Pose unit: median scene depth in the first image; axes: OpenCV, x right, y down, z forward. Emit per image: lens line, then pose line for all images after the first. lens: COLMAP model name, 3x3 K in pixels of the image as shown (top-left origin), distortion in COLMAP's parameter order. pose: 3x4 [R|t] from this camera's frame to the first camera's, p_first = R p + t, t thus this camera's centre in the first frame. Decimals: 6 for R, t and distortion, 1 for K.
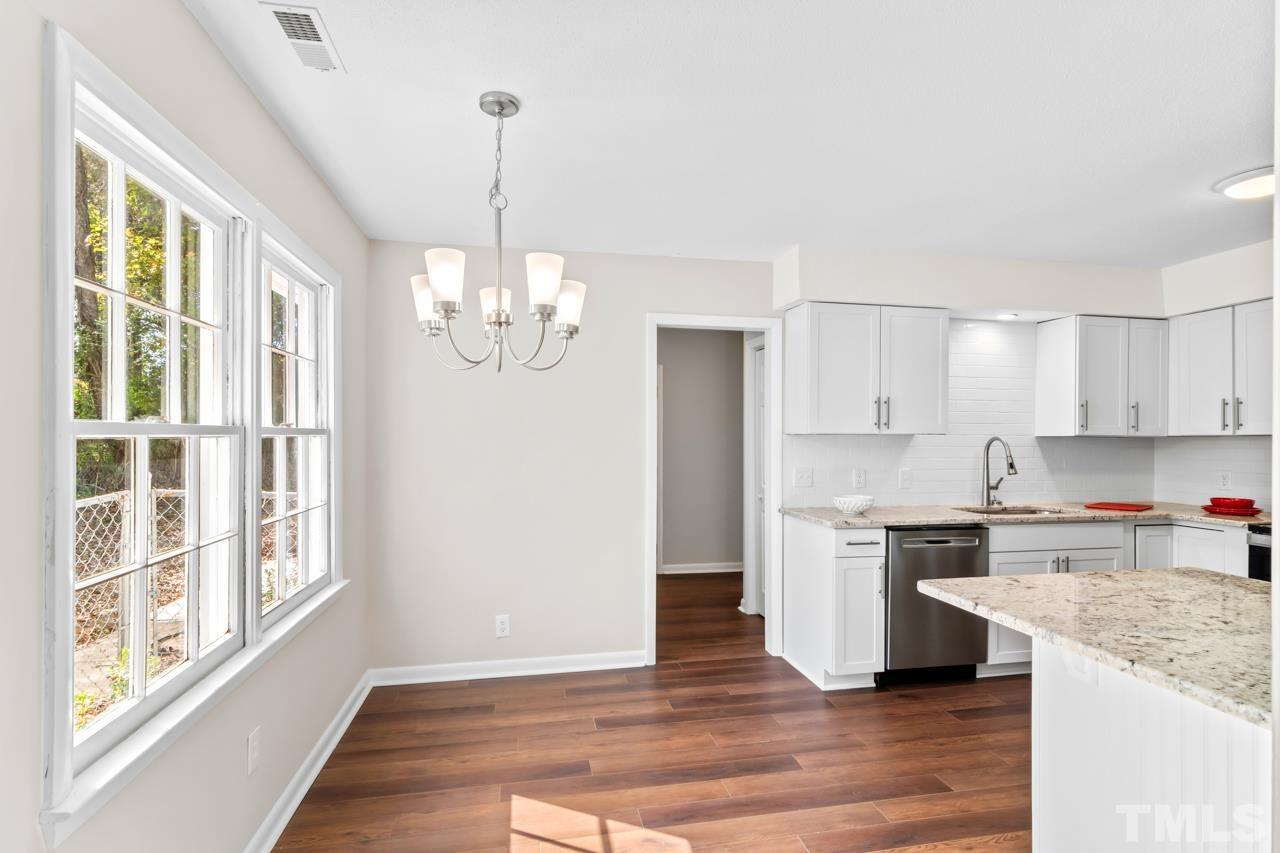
lens RADIAL K [[616.8, 0, 640.0], [0, 616.8, 437.8], [0, 0, 1]] dist [-0.000321, 0.000304]
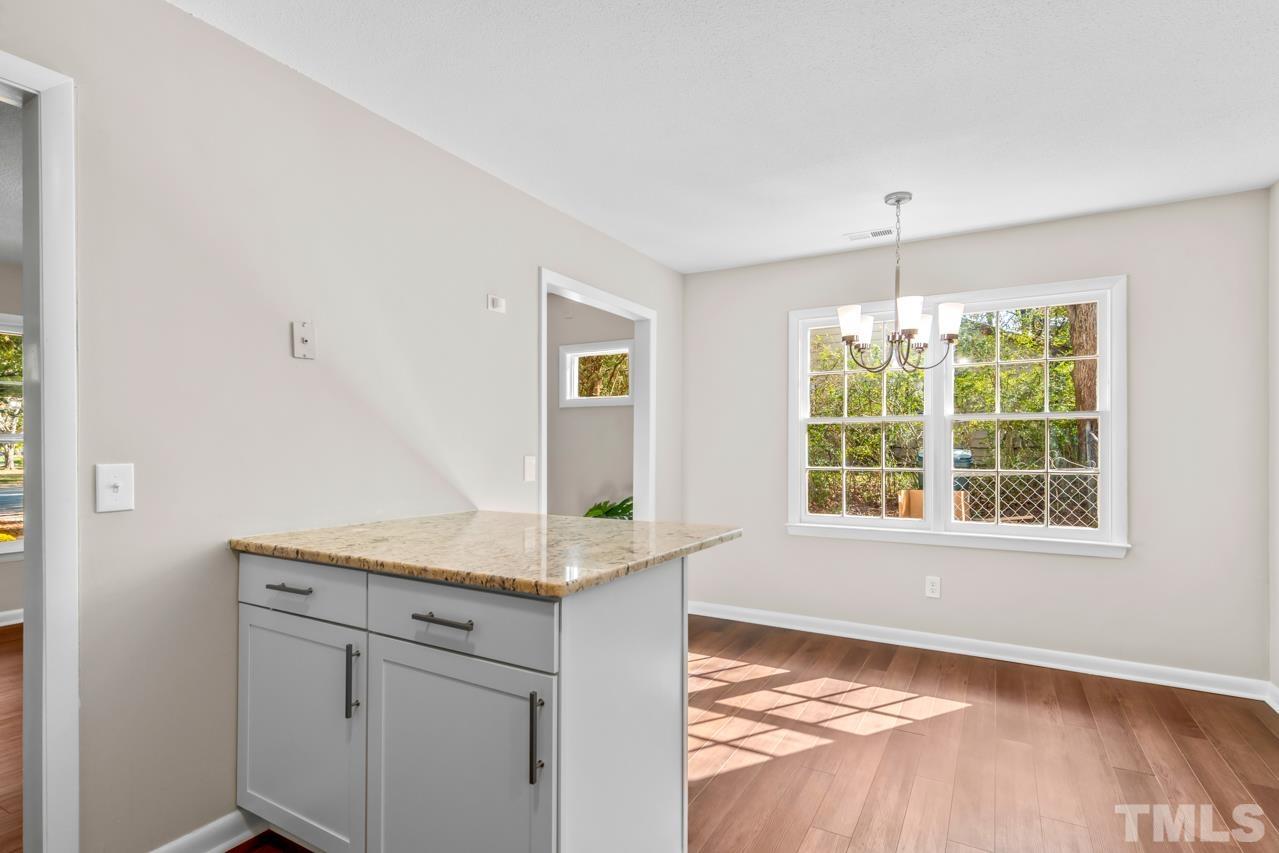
lens RADIAL K [[628.4, 0, 643.1], [0, 628.4, 440.0], [0, 0, 1]] dist [0.001408, 0.000423]
pose [[-0.649593, -0.009730, -0.760220, 0.777717], [-0.004688, 0.999950, -0.008793, 0.044778], [0.760268, -0.002148, -0.649606, 0.864629]]
